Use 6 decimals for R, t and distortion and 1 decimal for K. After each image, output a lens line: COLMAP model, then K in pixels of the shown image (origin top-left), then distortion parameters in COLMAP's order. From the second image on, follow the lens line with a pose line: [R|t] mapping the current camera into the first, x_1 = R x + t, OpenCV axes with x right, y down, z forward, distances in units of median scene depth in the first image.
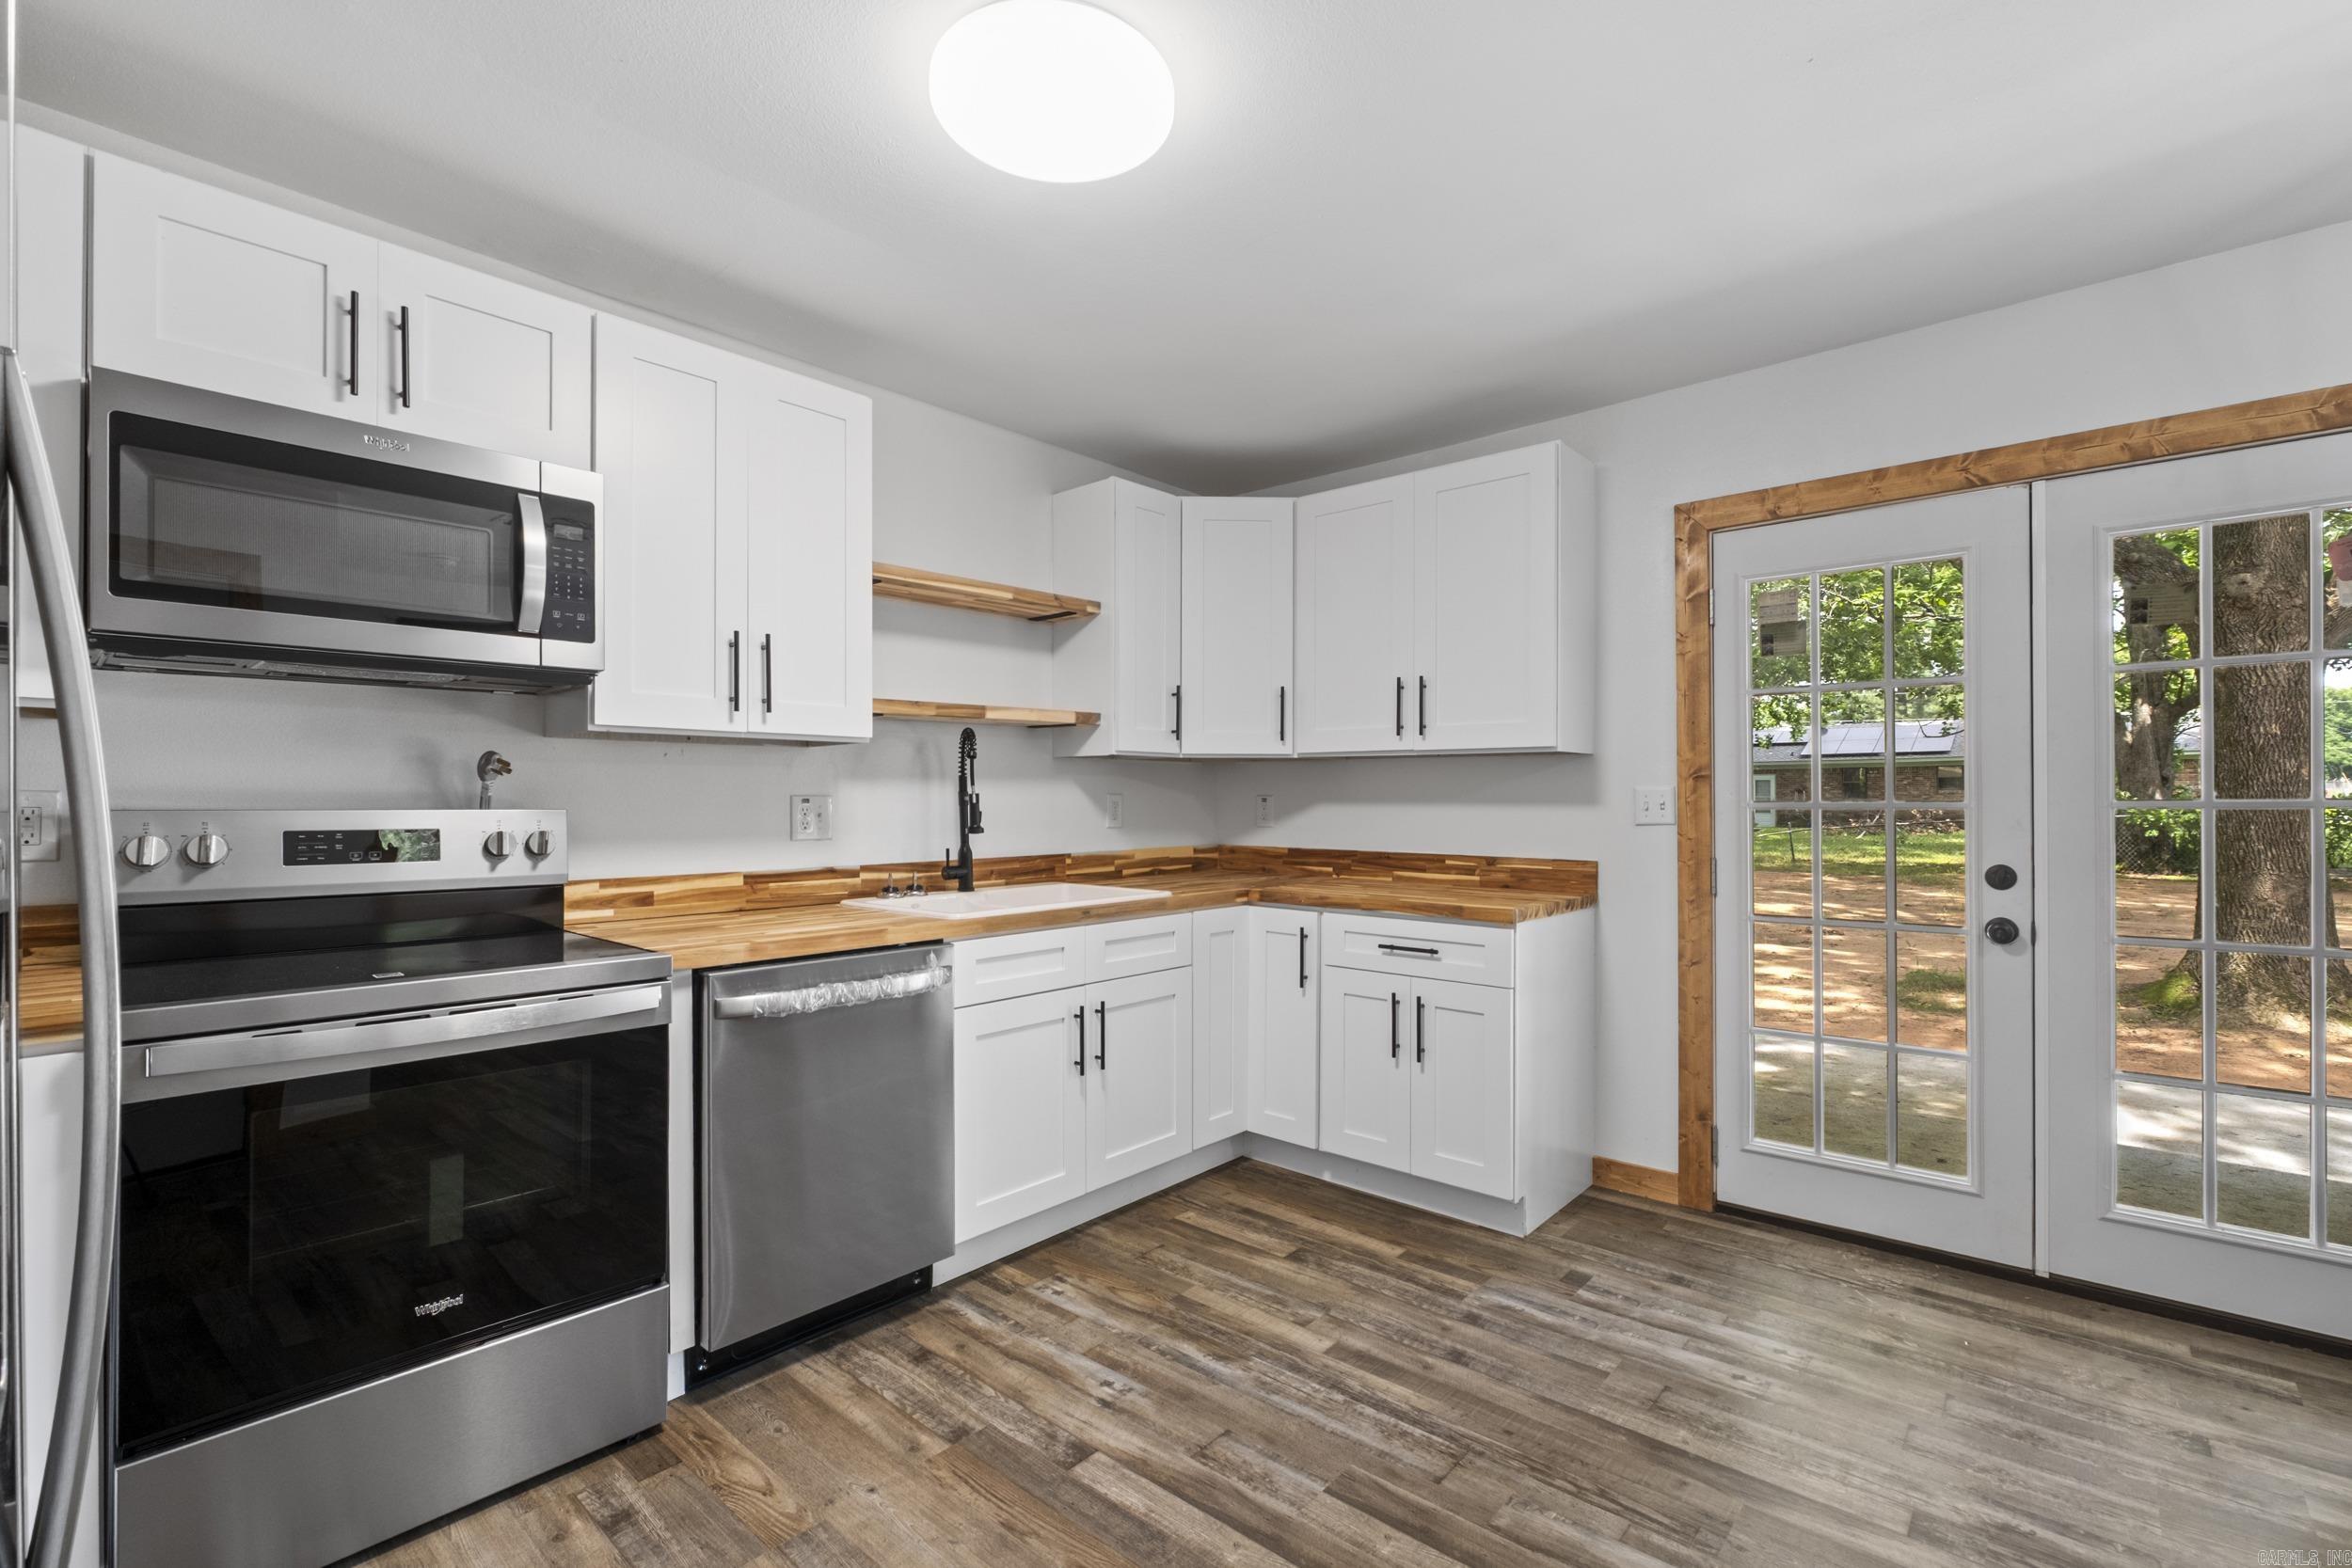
lens RADIAL K [[1038.2, 0, 1152.3], [0, 1038.2, 796.5], [0, 0, 1]] dist [-0.003692, -0.000641]
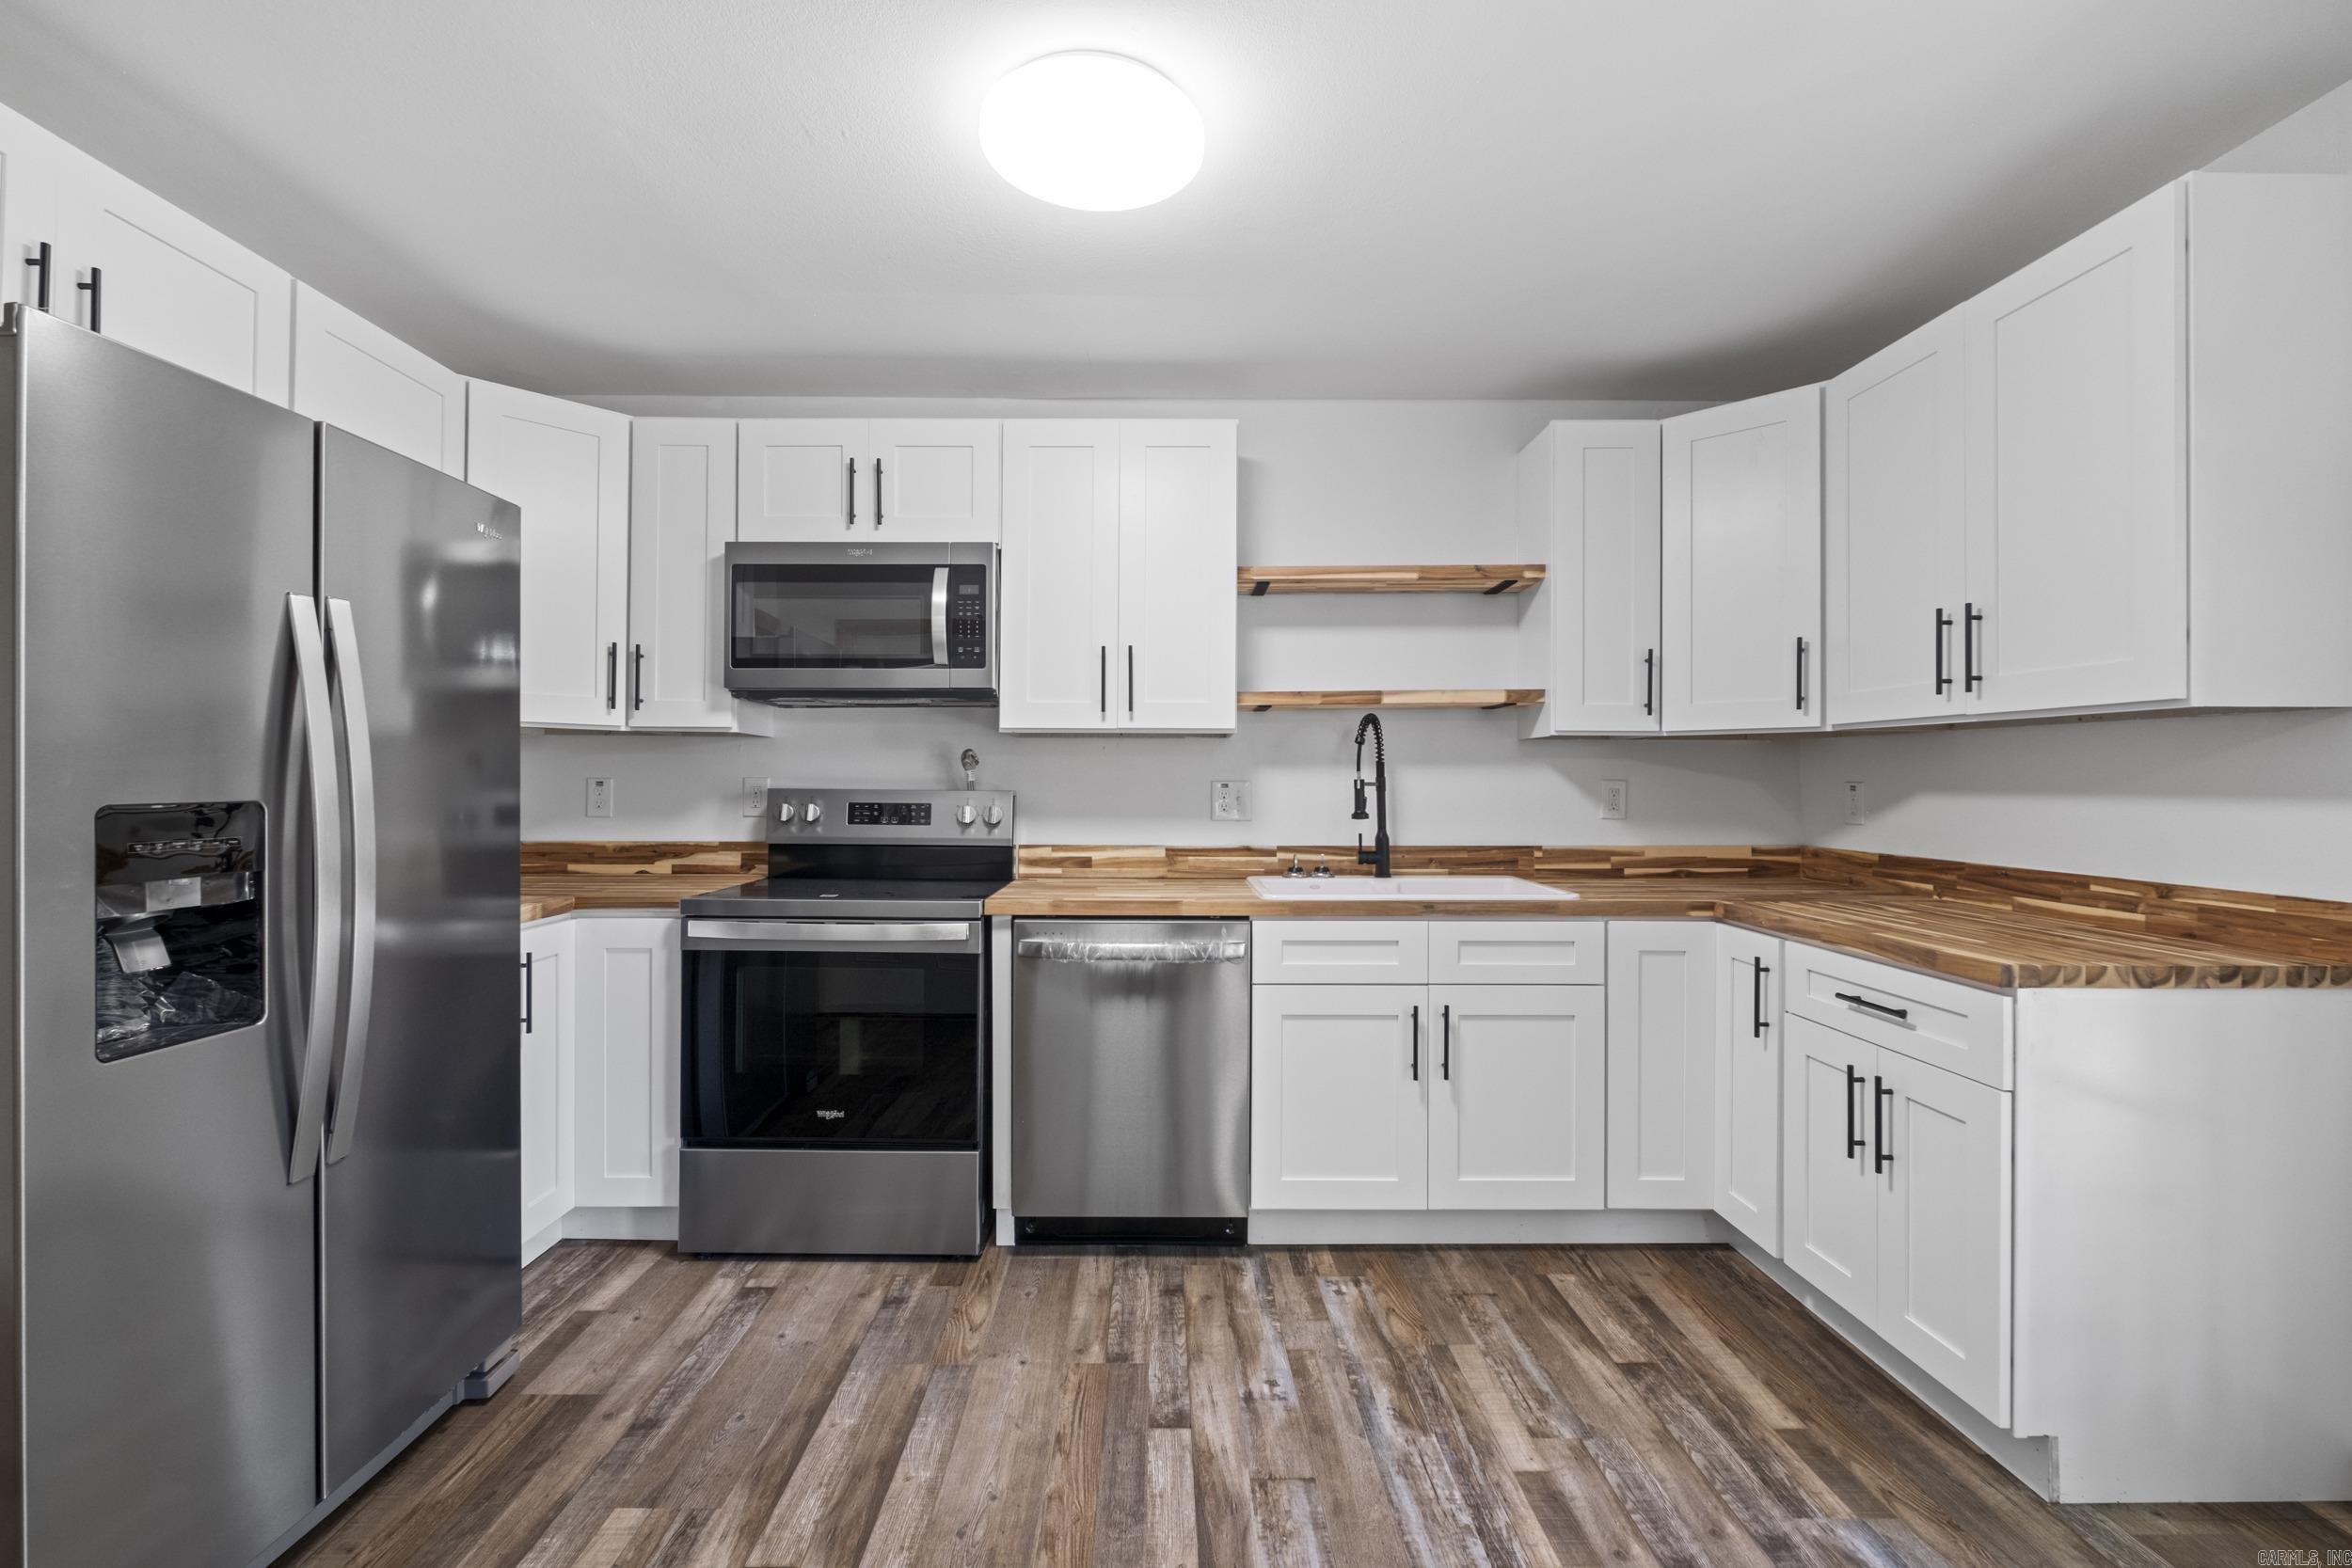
lens RADIAL K [[1015.8, 0, 1161.8], [0, 1015.8, 774.3], [0, 0, 1]] dist [-0.005550, -0.000576]
pose [[0.674724, -0.003382, -0.738062, 0.505541], [-0.002715, 0.999971, -0.007065, -0.000189], [0.738065, 0.006771, 0.674695, 0.234771]]
